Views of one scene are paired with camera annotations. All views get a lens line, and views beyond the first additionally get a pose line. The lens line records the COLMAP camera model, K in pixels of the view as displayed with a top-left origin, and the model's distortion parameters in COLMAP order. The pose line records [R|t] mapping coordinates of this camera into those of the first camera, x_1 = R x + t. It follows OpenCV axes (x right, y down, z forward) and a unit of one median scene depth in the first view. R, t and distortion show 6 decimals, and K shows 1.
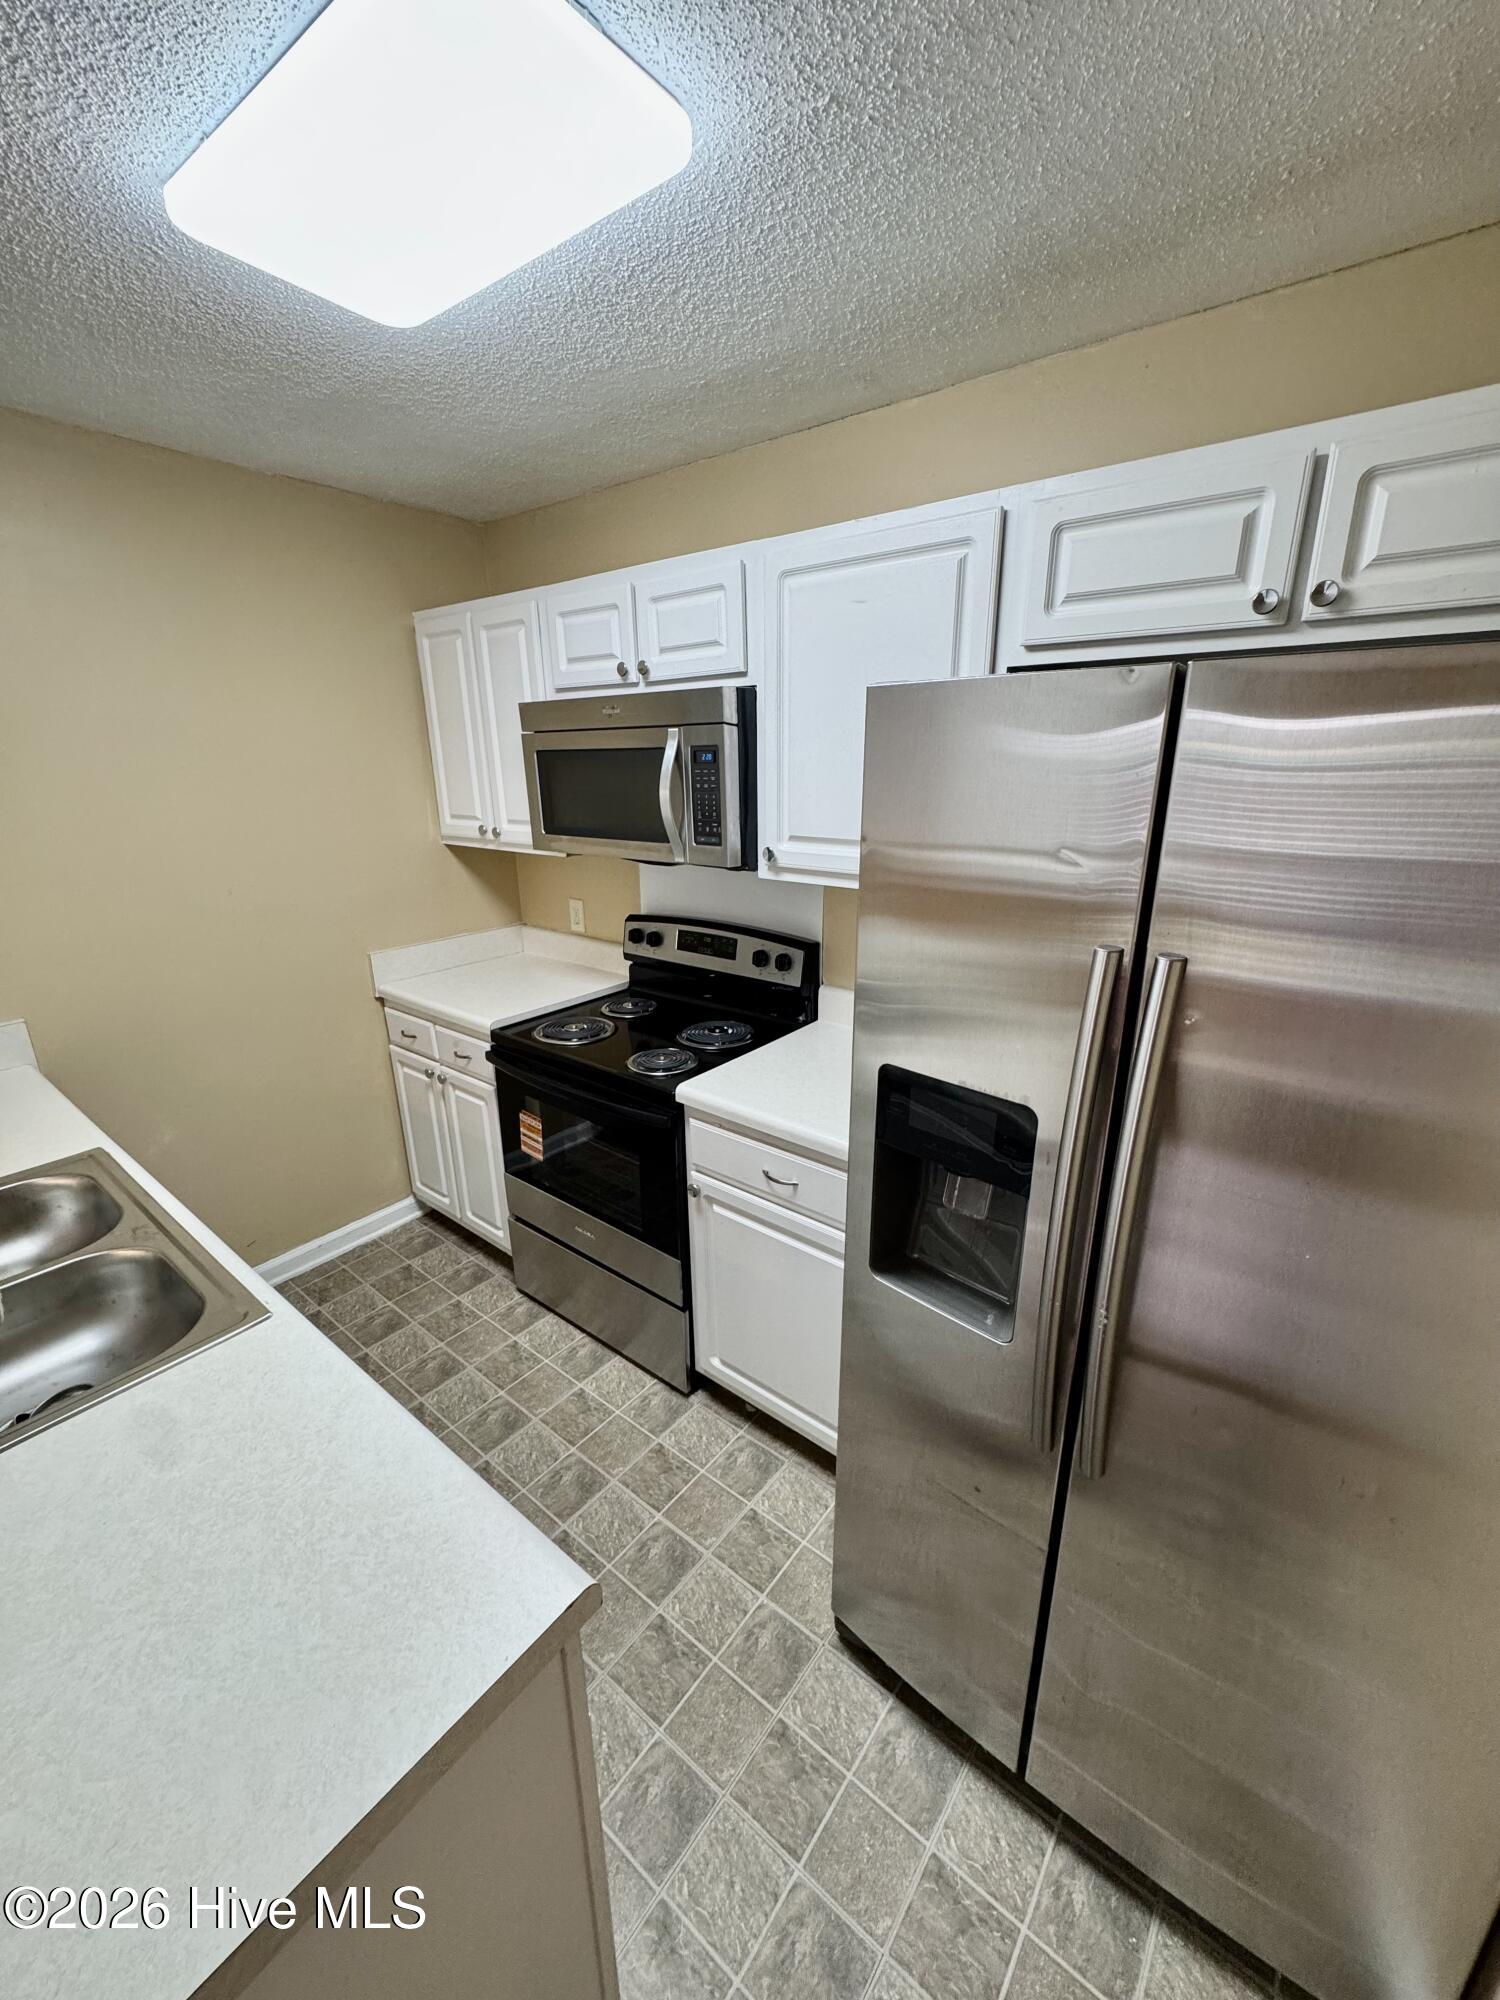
lens RADIAL K [[796.3, 0, 754.8], [0, 796.3, 997.3], [0, 0, 1]] dist [-0.002684, 0.000654]
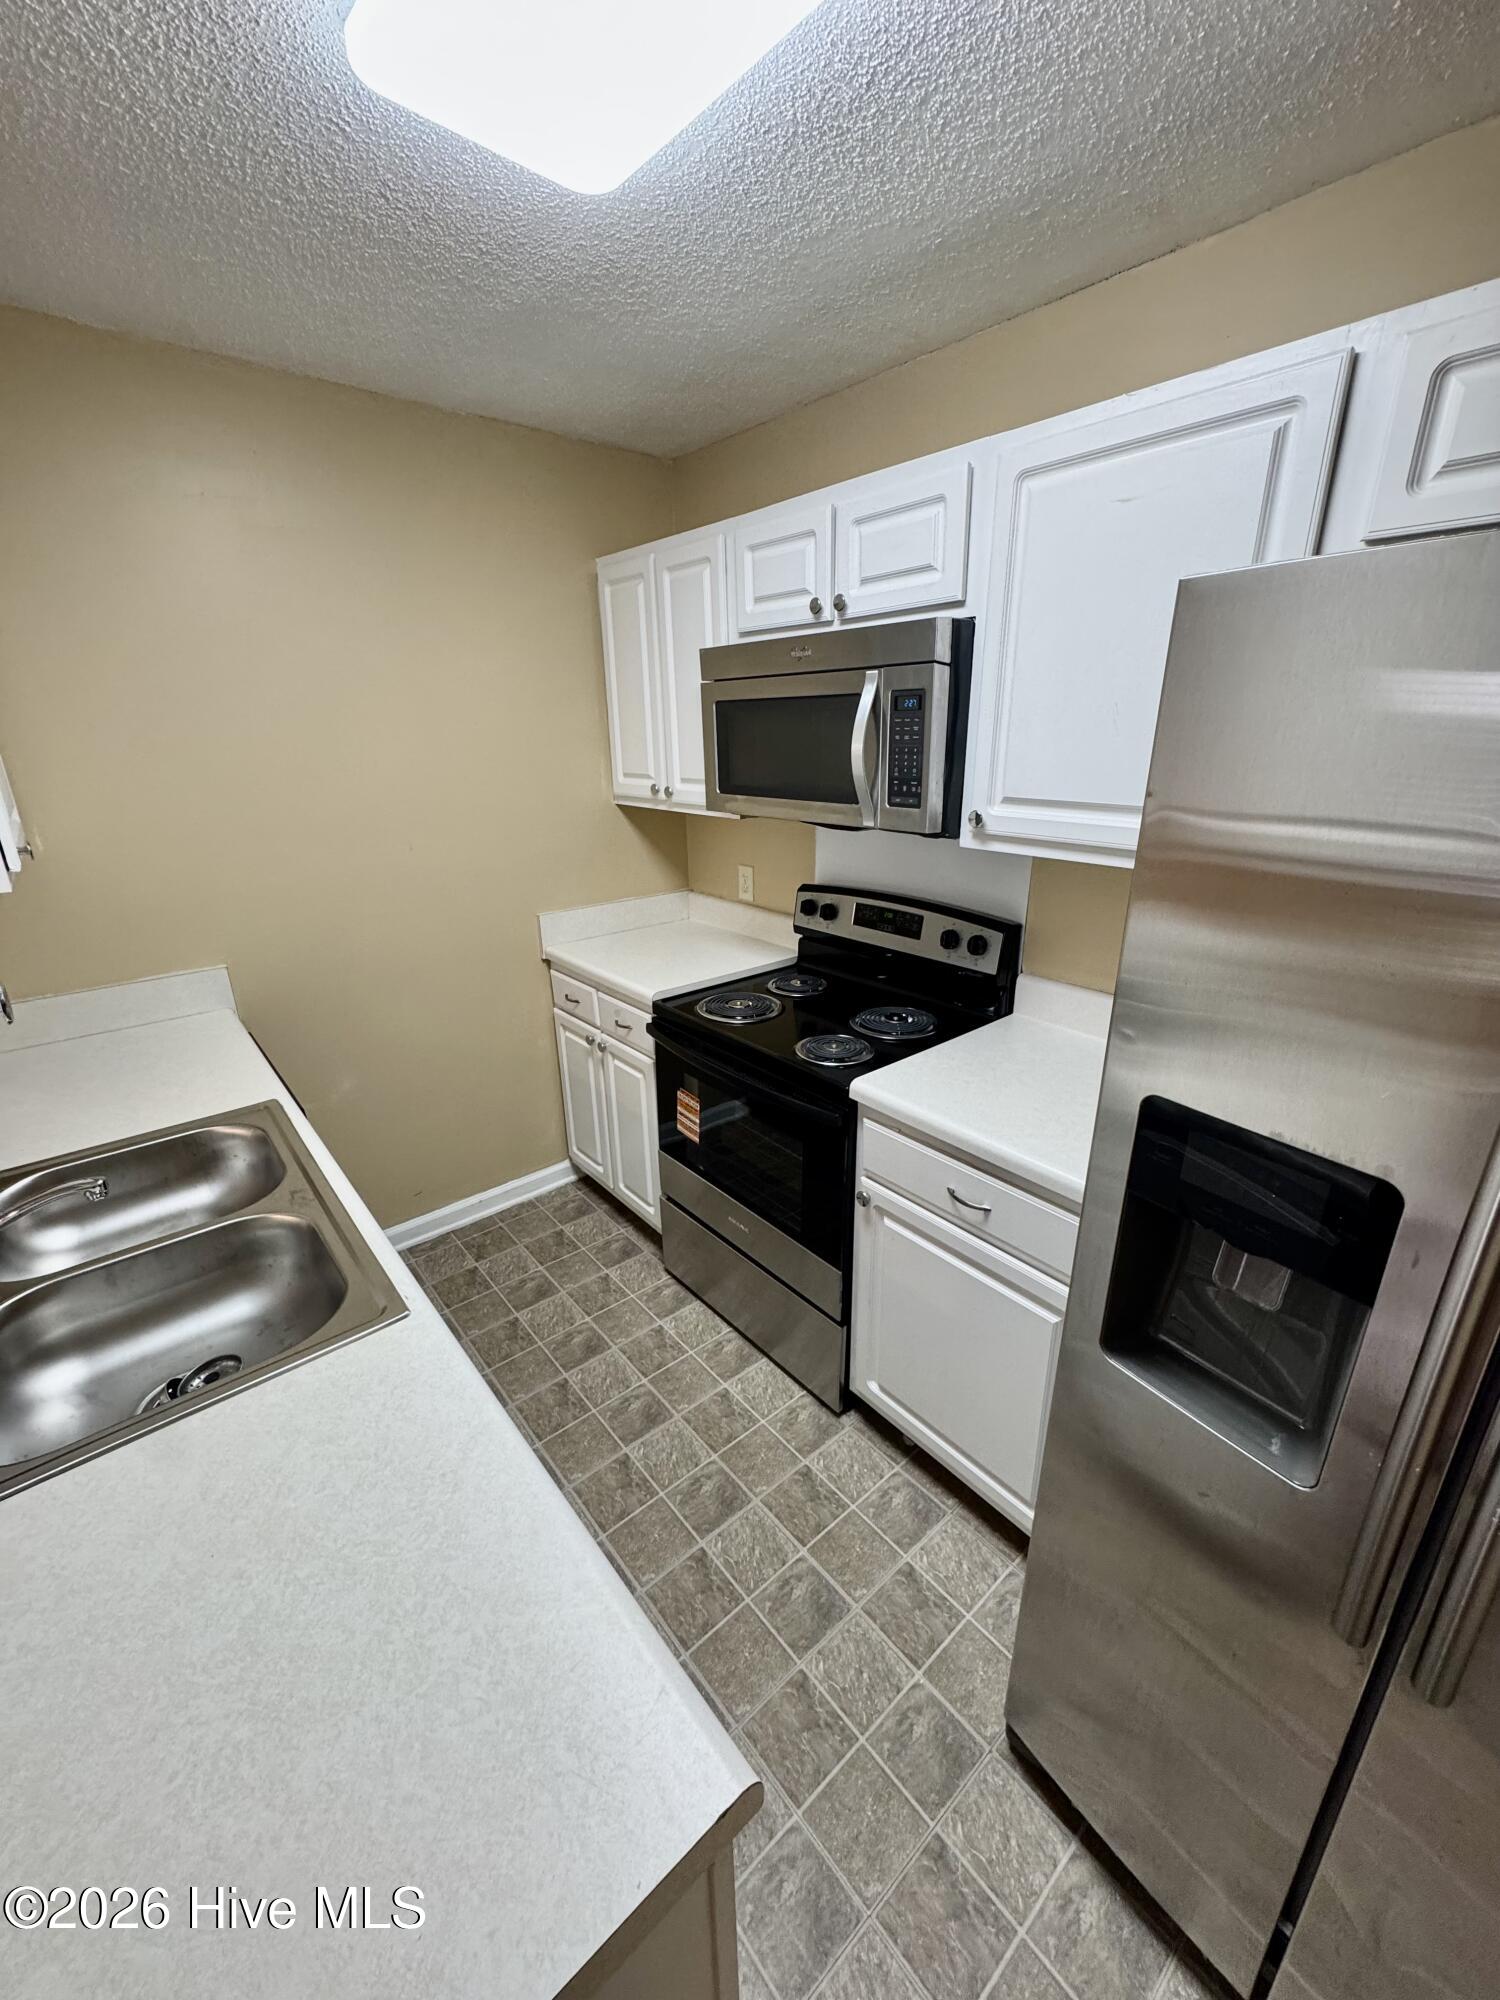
lens RADIAL K [[796.3, 0, 751.4], [0, 796.3, 993.7], [0, 0, 1]] dist [-0.002684, 0.000654]
pose [[0.979463, 0.061022, -0.192169, -0.051482], [-0.054841, 0.997797, 0.037325, -0.014230], [0.194023, -0.026020, 0.980652, 0.137531]]
